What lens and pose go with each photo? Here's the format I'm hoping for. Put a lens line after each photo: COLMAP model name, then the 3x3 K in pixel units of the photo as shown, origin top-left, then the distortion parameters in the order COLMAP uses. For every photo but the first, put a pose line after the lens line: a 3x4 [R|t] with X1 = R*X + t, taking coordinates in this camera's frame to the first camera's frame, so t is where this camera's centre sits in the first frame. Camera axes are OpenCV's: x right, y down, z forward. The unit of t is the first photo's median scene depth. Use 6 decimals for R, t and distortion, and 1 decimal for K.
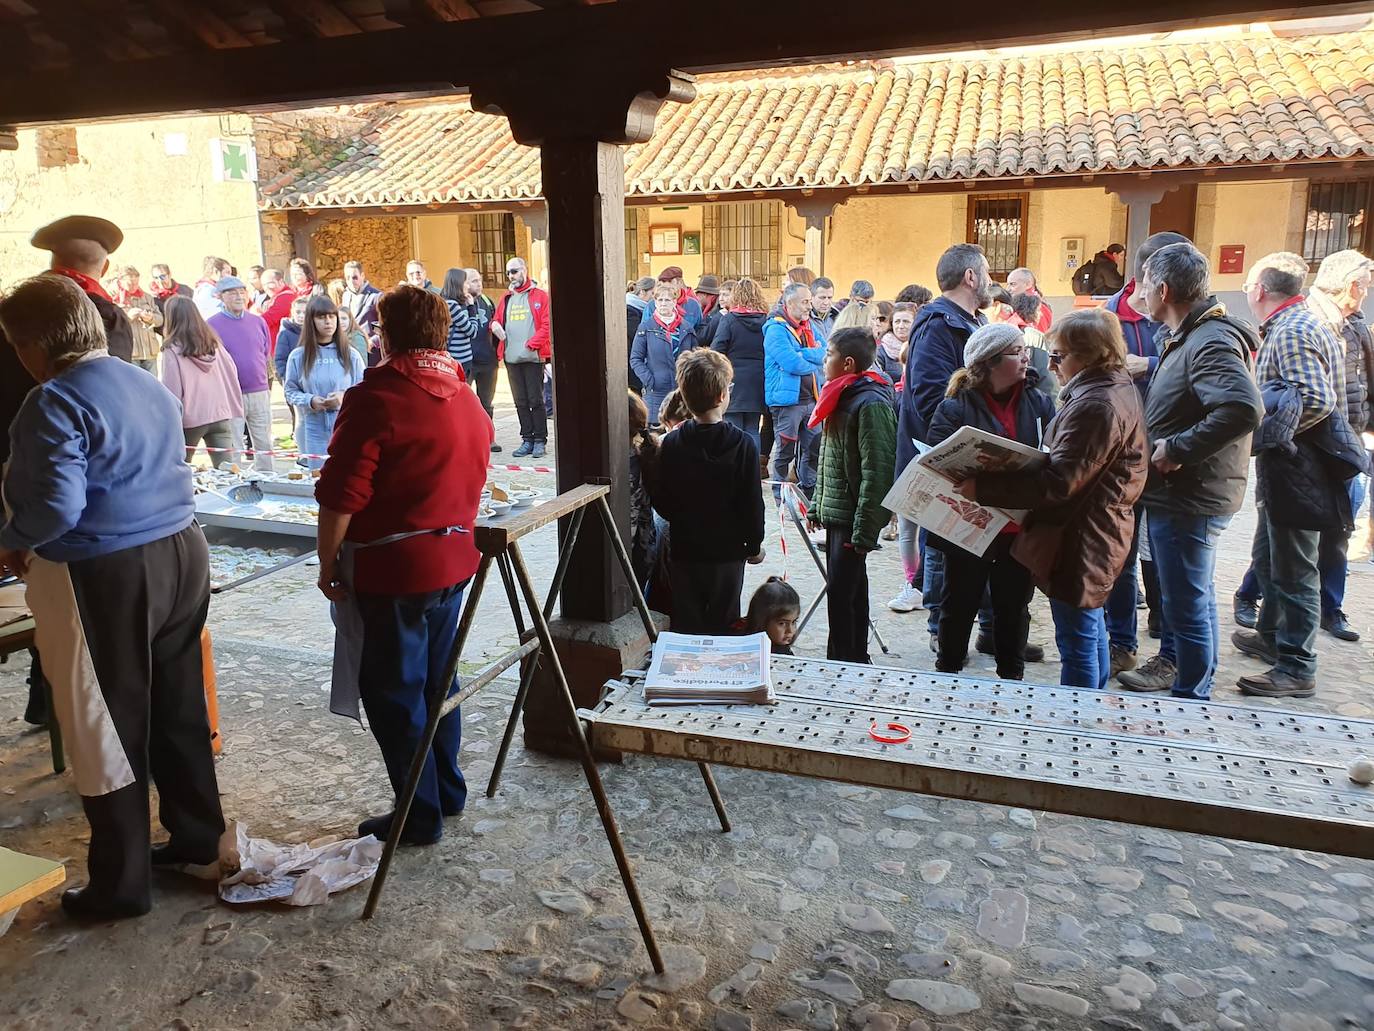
lens RADIAL K [[1072.9, 0, 660.8], [0, 1072.9, 508.7], [0, 0, 1]] dist [0.004868, 0.006356]
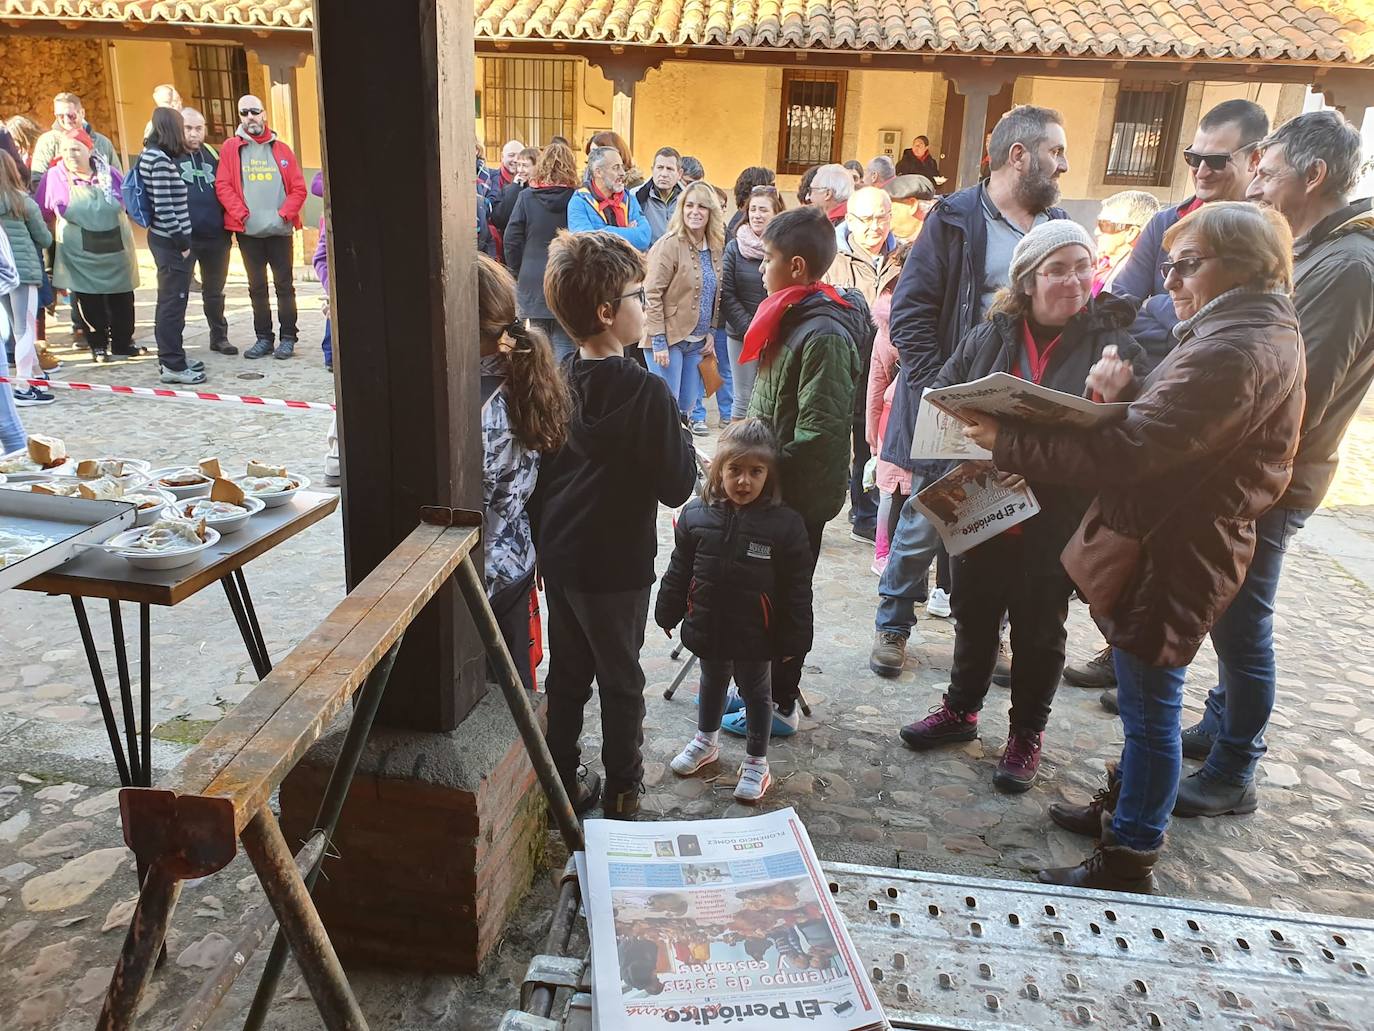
lens RADIAL K [[1056.9, 0, 672.6], [0, 1056.9, 524.5], [0, 0, 1]] dist [0.006082, 0.011026]
pose [[0.972326, -0.016455, 0.233047, -0.019383], [-0.011526, 0.992923, 0.118200, -0.021848], [-0.233342, -0.117615, 0.965255, 0.134270]]
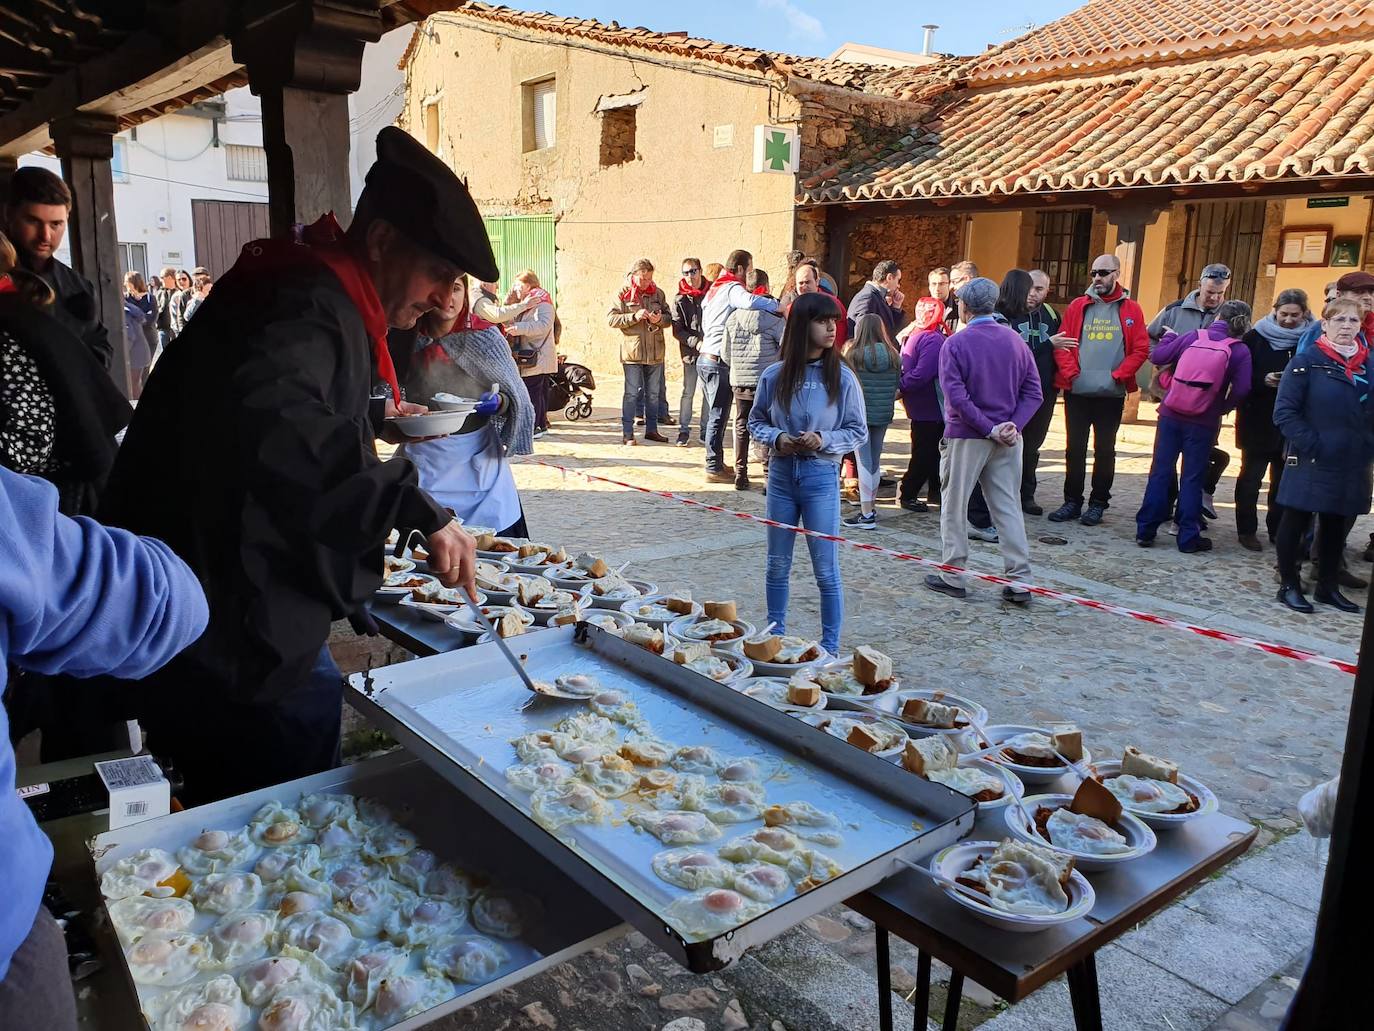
lens RADIAL K [[1062.4, 0, 687.0], [0, 1062.4, 515.5], [0, 0, 1]] dist [-0.016404, 0.056258]
pose [[0.891567, 0.128381, -0.434311, -0.039921], [-0.131217, 0.991073, 0.023591, -0.032303], [0.433462, 0.035956, 0.900454, 0.183506]]
